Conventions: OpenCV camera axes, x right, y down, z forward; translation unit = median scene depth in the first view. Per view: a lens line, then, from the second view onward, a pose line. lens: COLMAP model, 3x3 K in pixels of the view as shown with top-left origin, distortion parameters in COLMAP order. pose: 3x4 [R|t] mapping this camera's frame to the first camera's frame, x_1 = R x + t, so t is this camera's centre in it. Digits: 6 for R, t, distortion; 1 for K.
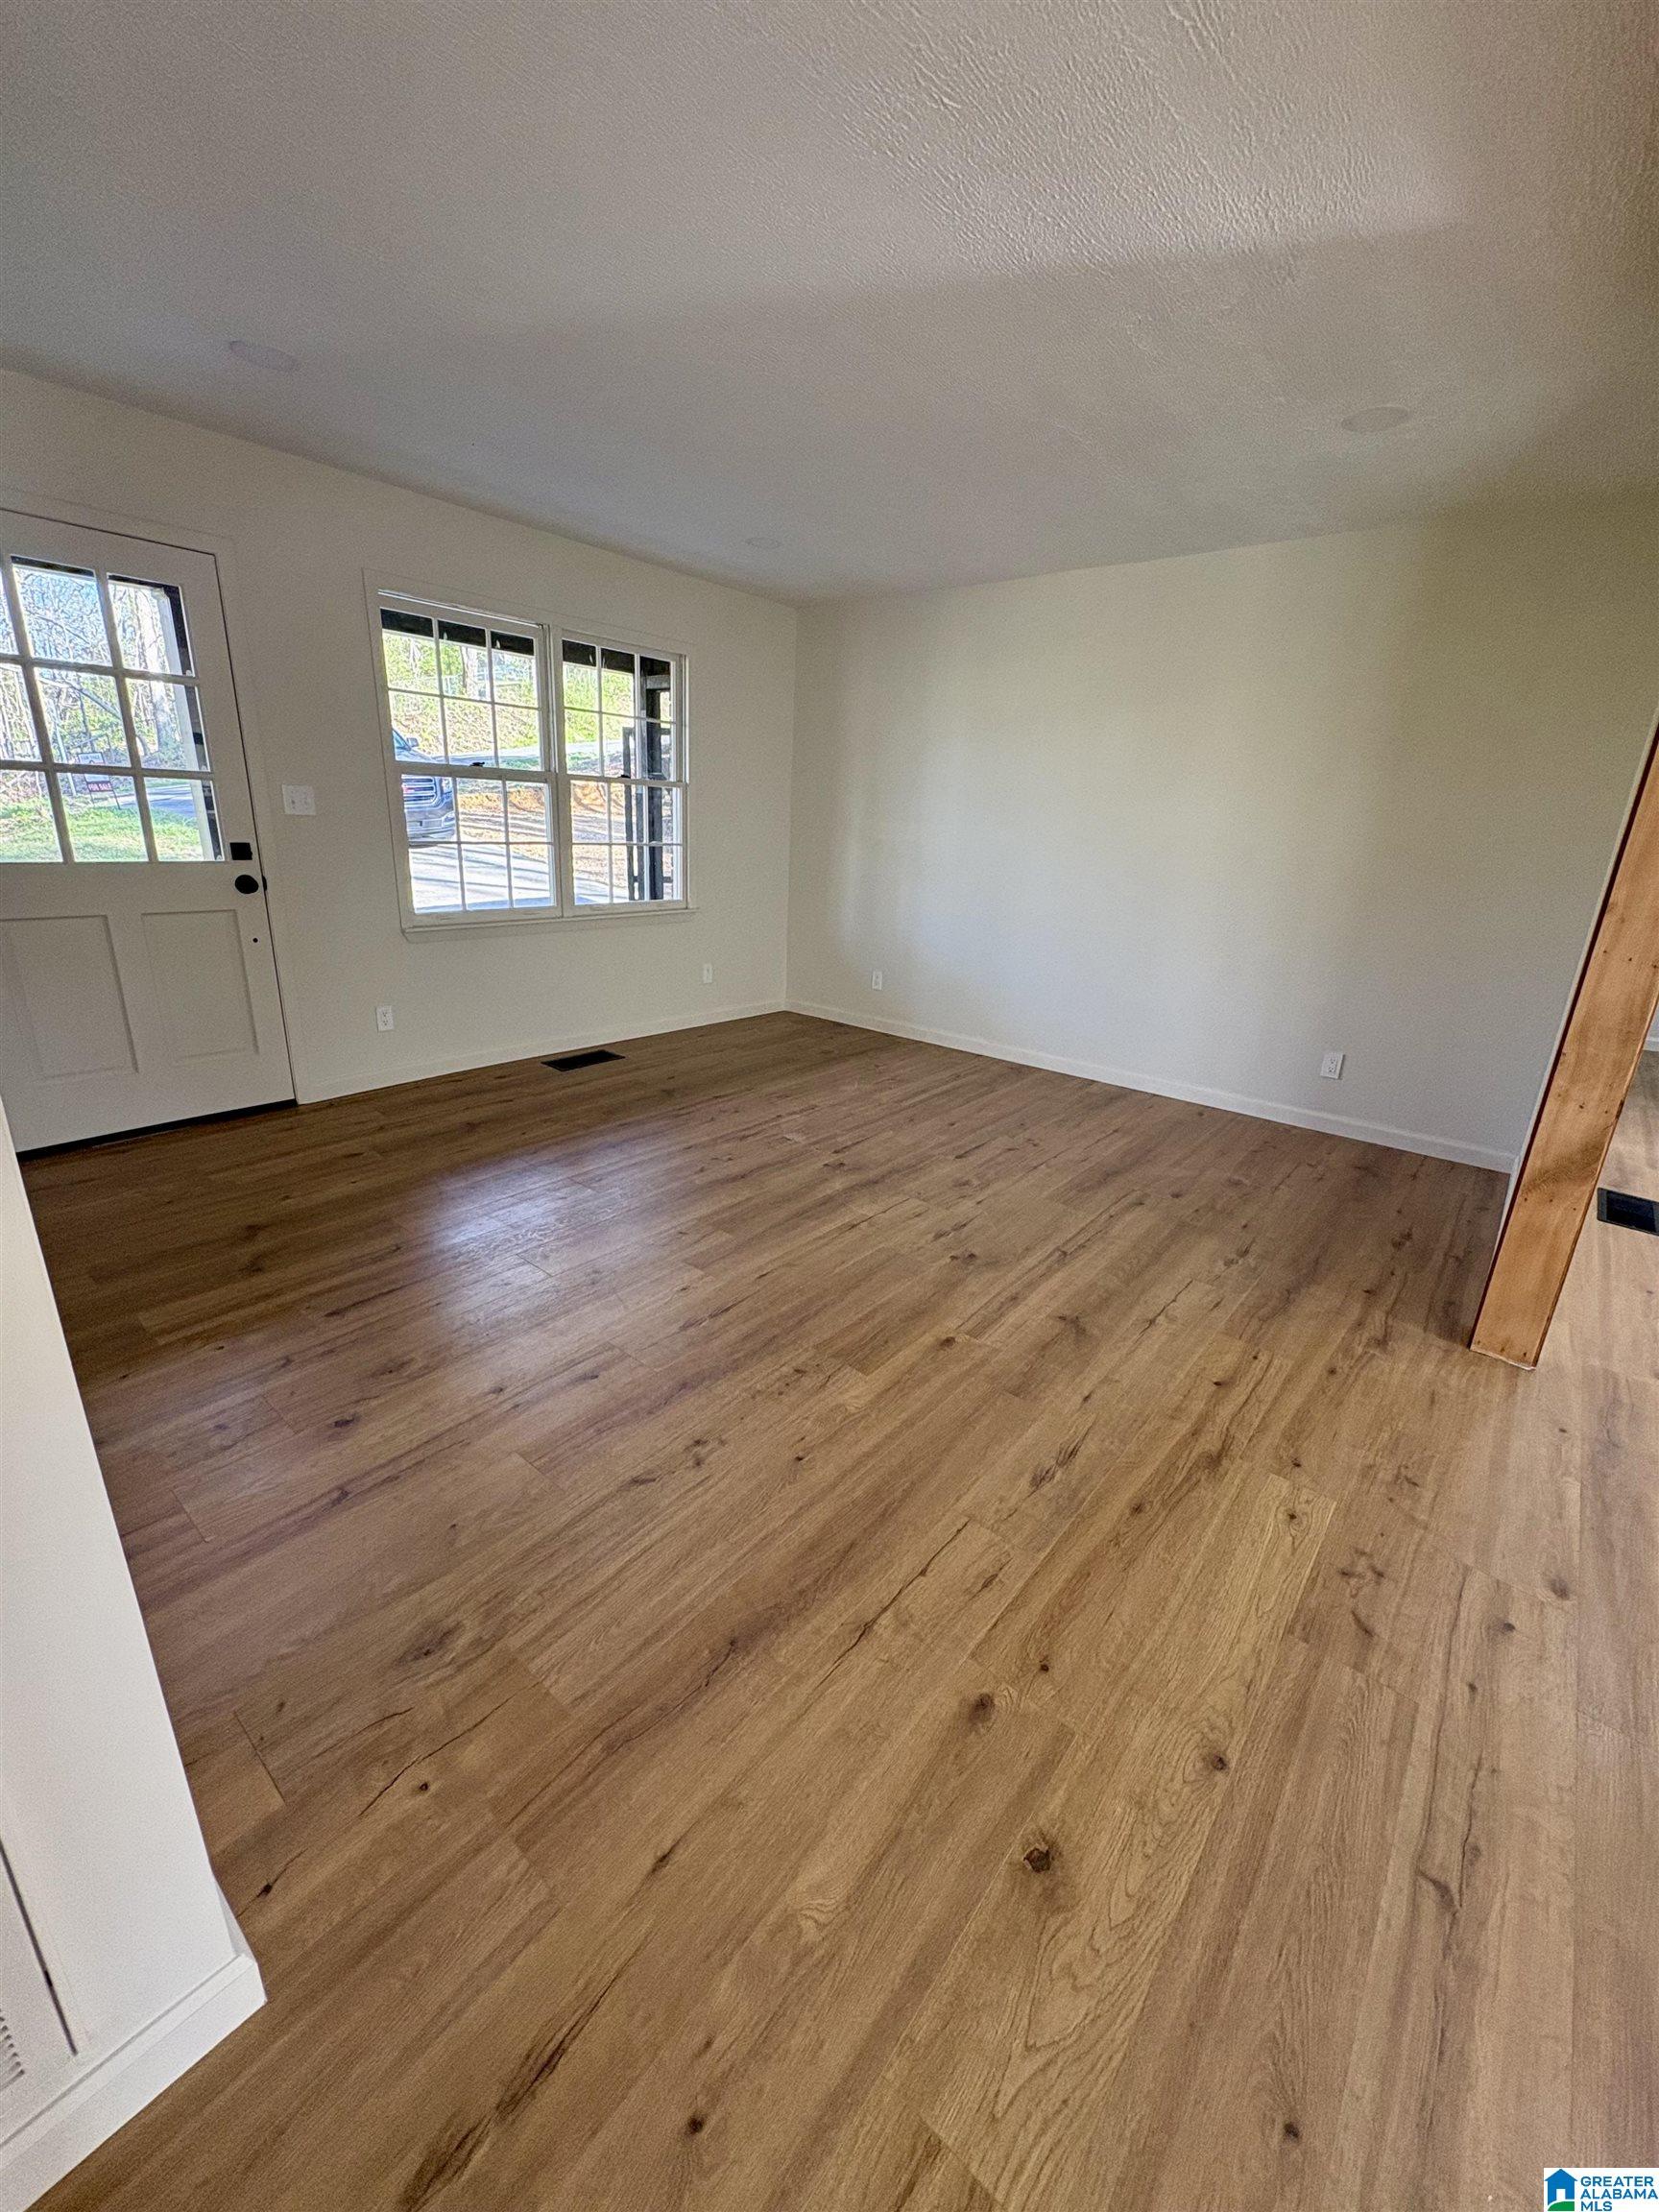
lens RADIAL K [[883.4, 0, 827.3], [0, 883.4, 1105.7], [0, 0, 1]] dist [0.000137, 0.000286]
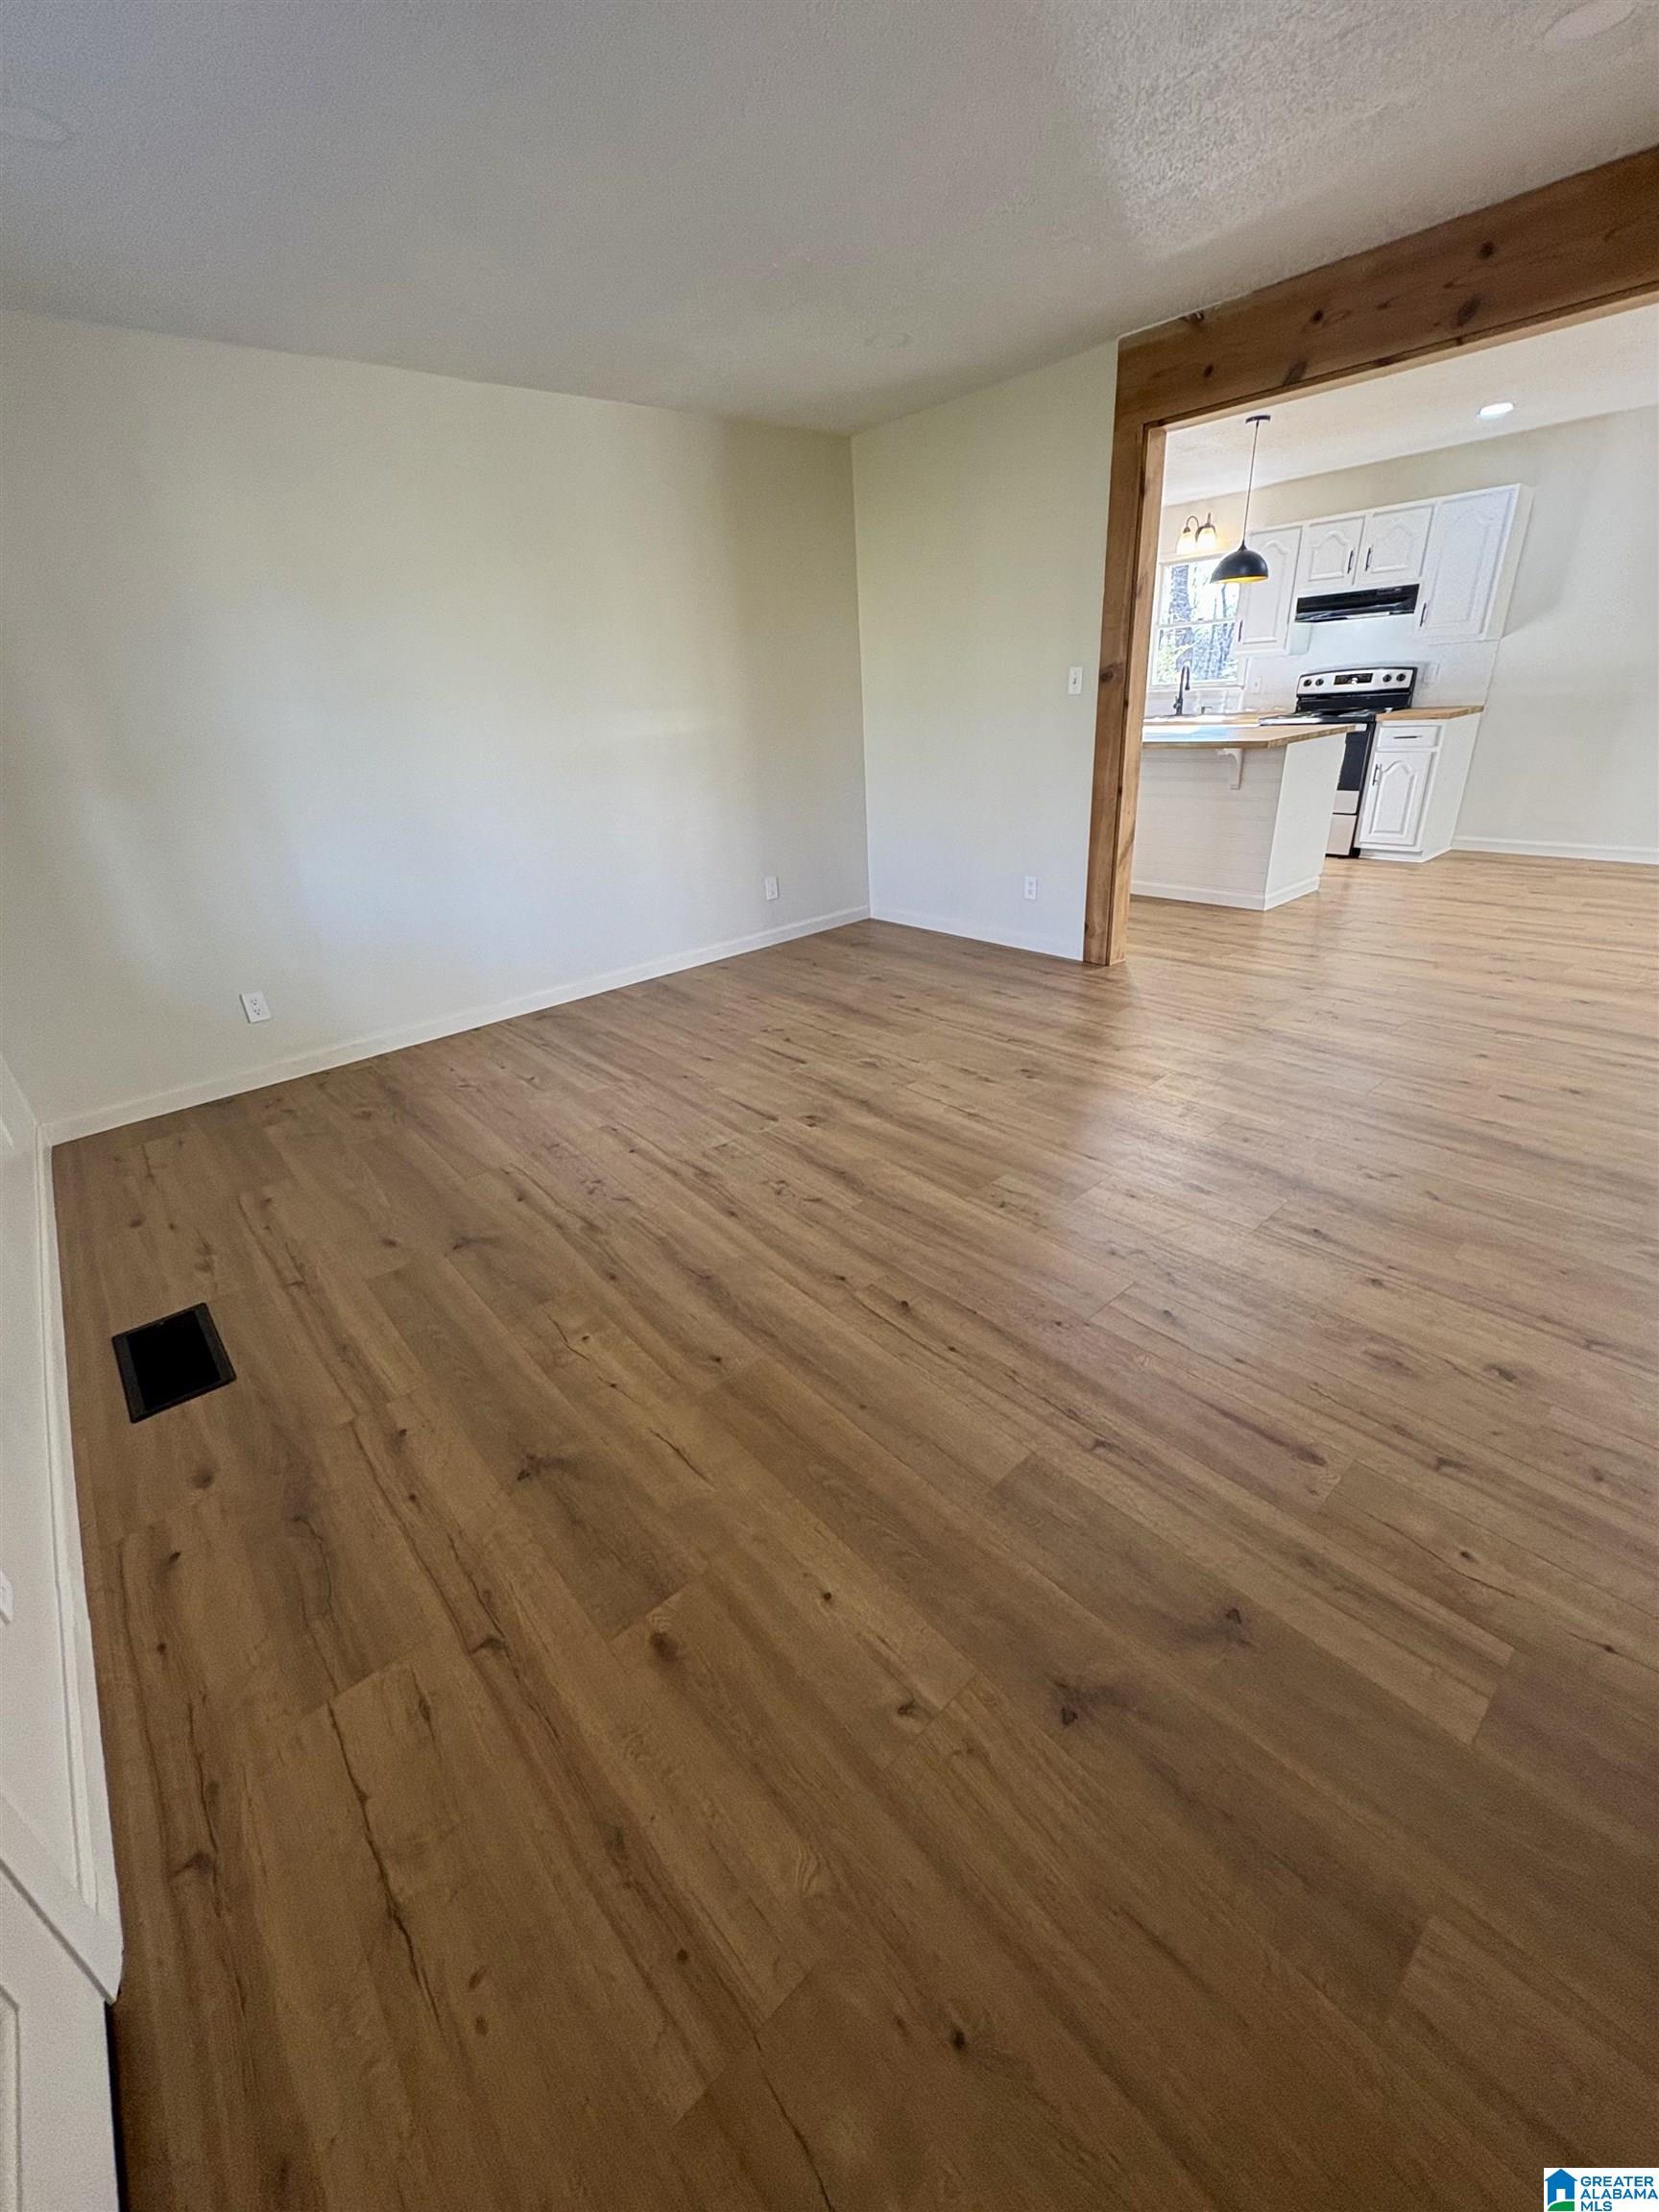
lens RADIAL K [[883.4, 0, 827.3], [0, 883.4, 1105.7], [0, 0, 1]] dist [0.000137, 0.000286]
pose [[0.153787, -0.466913, 0.870828, -0.724227], [0.376311, 0.842572, 0.385307, -0.268440], [-0.913641, 0.268447, 0.305282, 0.705807]]
